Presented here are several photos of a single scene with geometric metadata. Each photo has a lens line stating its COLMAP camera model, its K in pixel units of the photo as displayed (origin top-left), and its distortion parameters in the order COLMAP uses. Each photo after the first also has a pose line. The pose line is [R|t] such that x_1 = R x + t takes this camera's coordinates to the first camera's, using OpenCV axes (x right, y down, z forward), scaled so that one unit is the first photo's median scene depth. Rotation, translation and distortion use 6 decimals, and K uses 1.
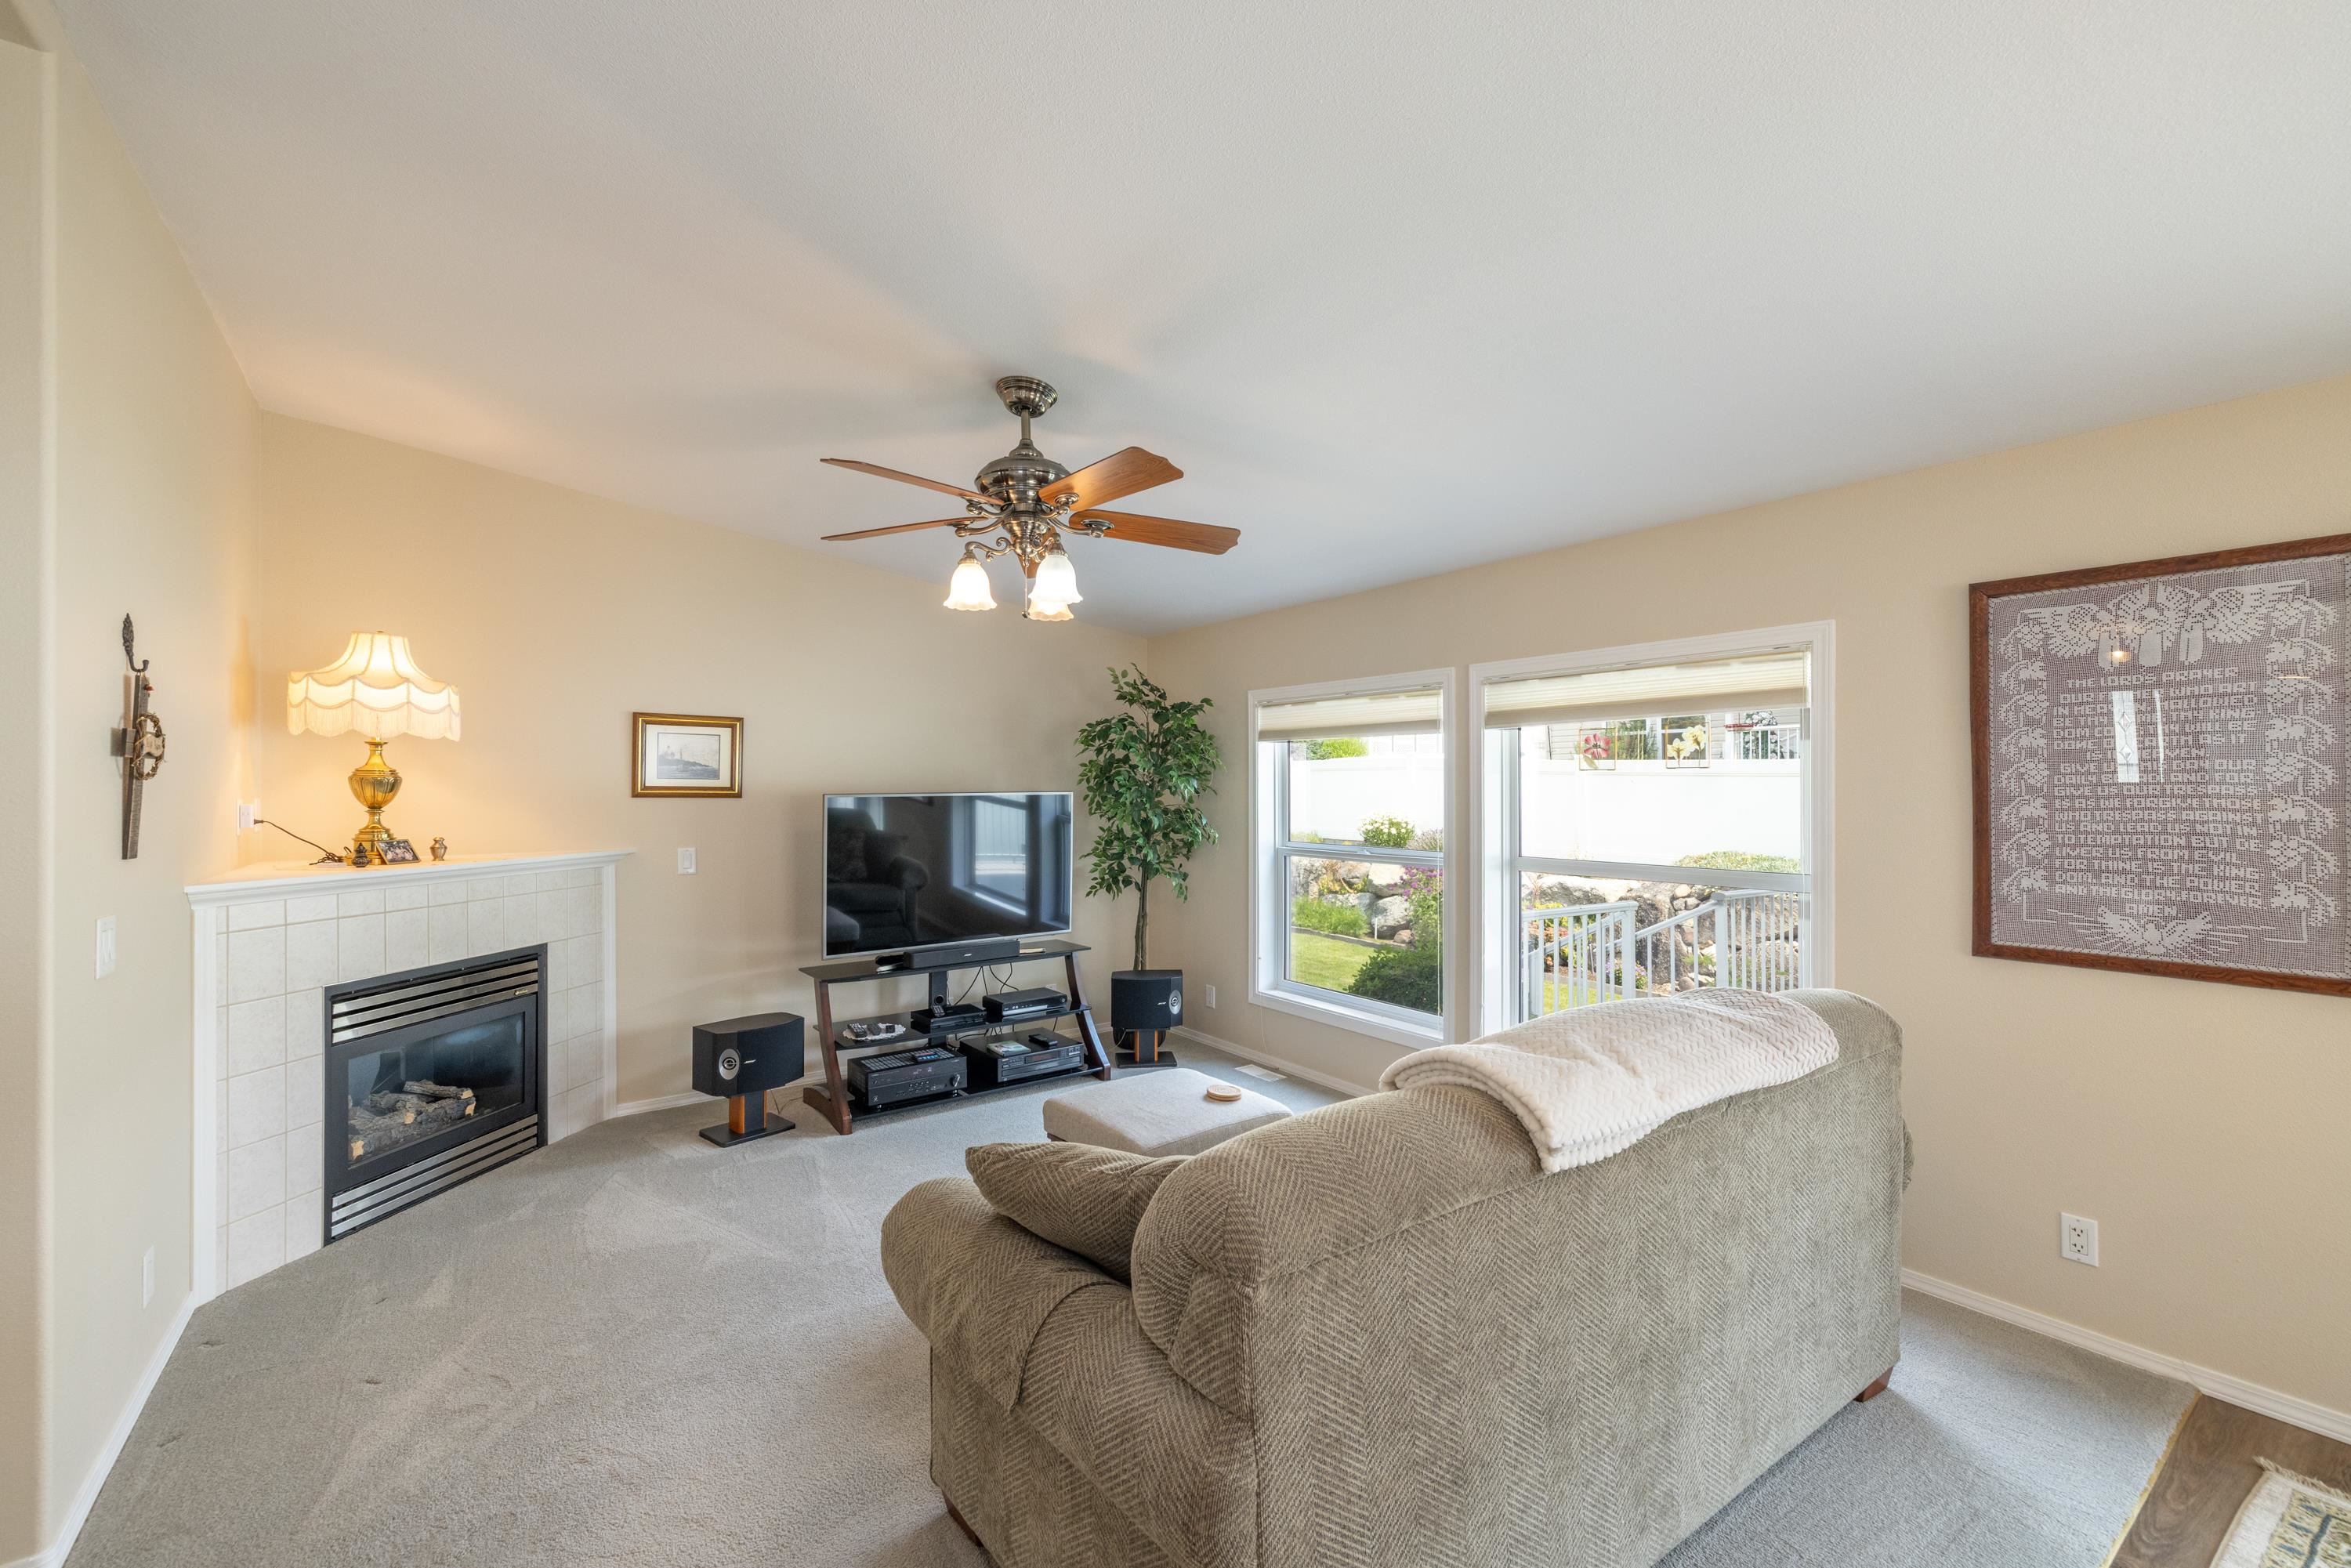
lens RADIAL K [[1005.6, 0, 1186.3], [0, 1005.6, 787.0], [0, 0, 1]] dist [0.070226, -0.016778]
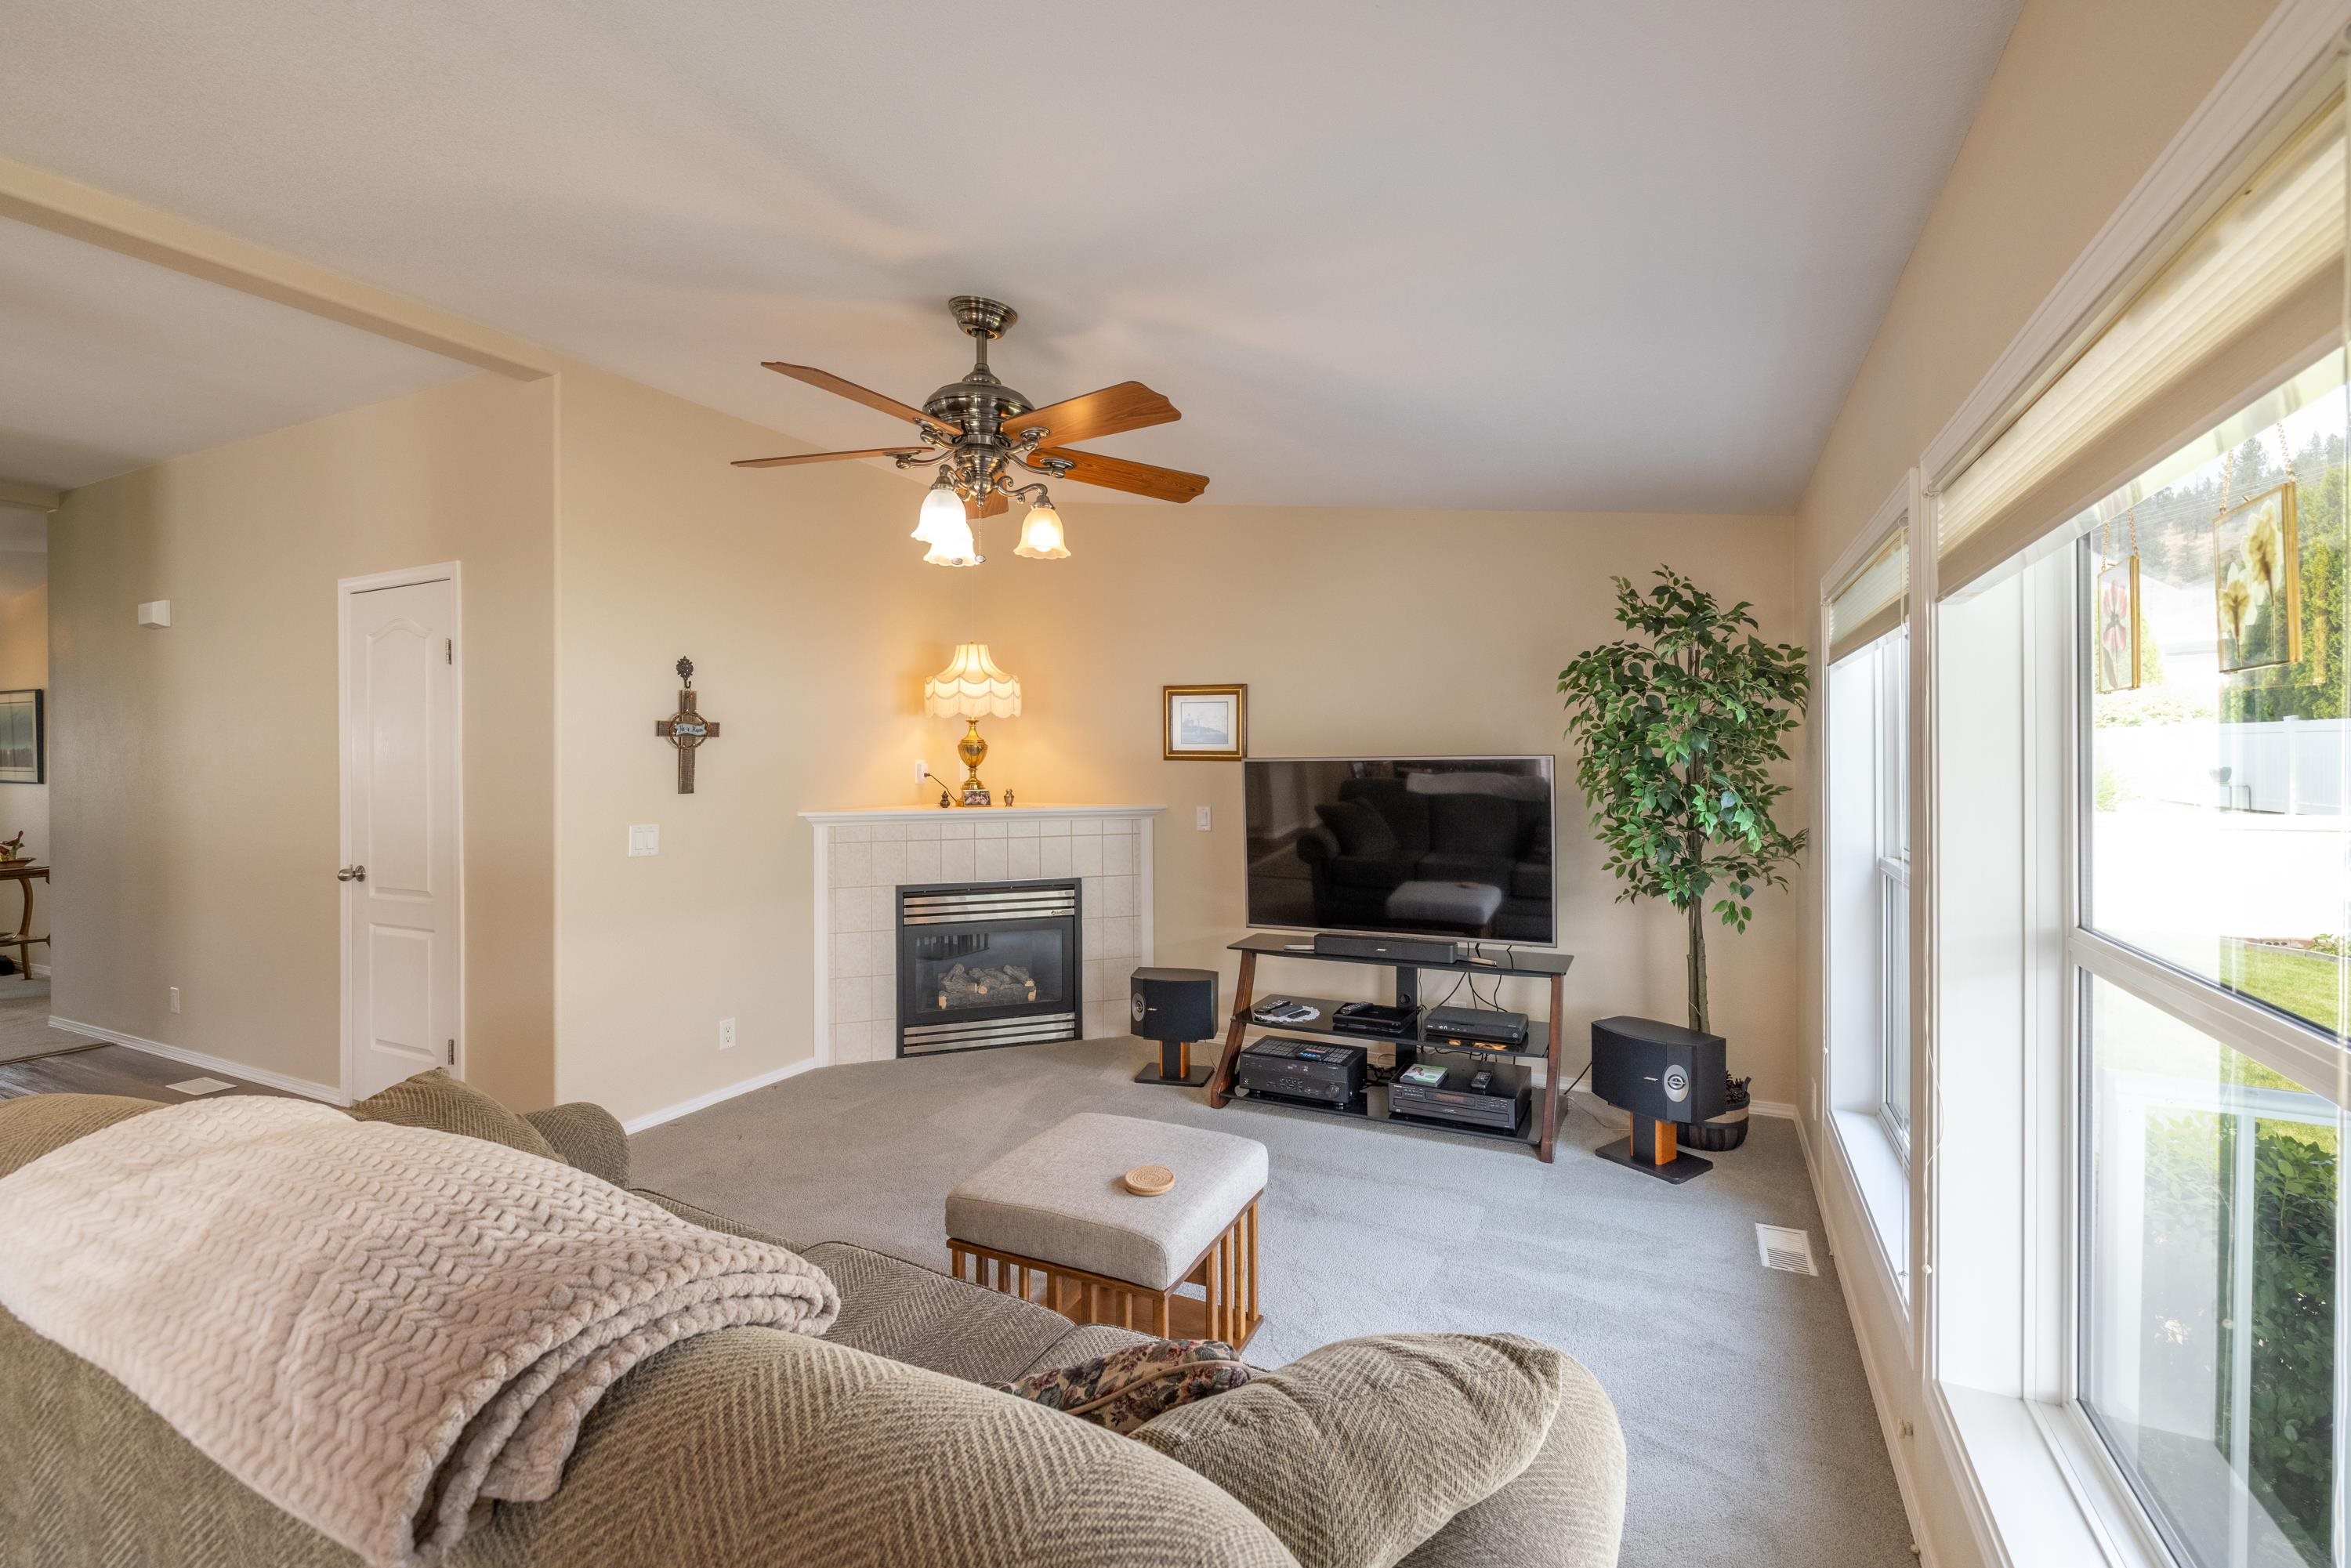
lens RADIAL K [[1026.7, 0, 1184.3], [0, 1026.7, 756.7], [0, 0, 1]] dist [0.001648, 0.000548]
pose [[0.479460, 0.003368, -0.877558, 0.560002], [0.003769, 0.999976, 0.005897, -0.000902], [0.877556, -0.006135, 0.479435, 0.557682]]
